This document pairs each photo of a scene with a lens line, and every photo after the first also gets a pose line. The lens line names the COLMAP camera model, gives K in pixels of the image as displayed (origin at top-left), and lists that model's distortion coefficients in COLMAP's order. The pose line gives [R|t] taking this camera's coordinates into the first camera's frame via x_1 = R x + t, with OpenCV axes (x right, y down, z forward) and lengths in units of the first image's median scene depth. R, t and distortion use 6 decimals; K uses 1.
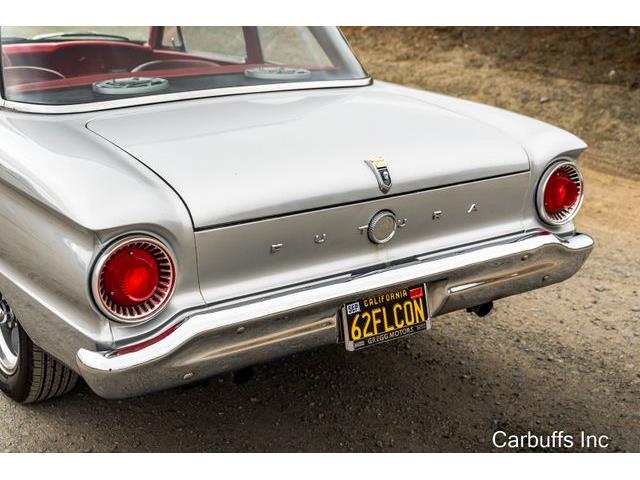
lens RADIAL K [[882.9, 0, 320.0], [0, 882.9, 240.0], [0, 0, 1]] dist [-0.012351, 0.015272]
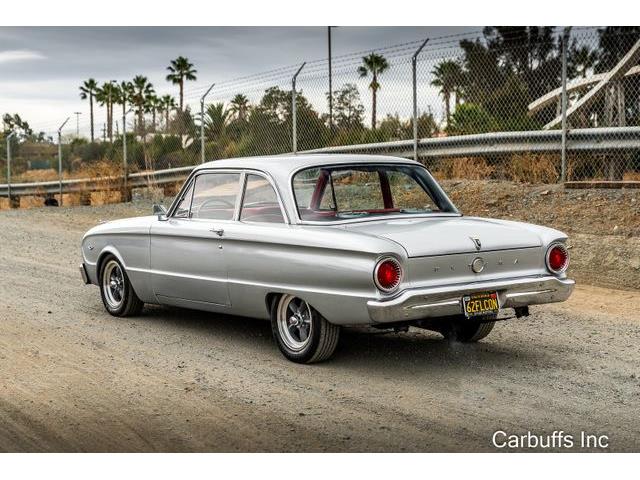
lens RADIAL K [[987.9, 0, 351.6], [0, 987.9, 239.1], [0, 0, 1]] dist [-0.011011, 0.065292]
pose [[0.999816, -0.019187, -0.000778, -0.230986], [0.018558, 0.975881, -0.217513, 0.425848], [0.004932, 0.217459, 0.976057, -1.394963]]
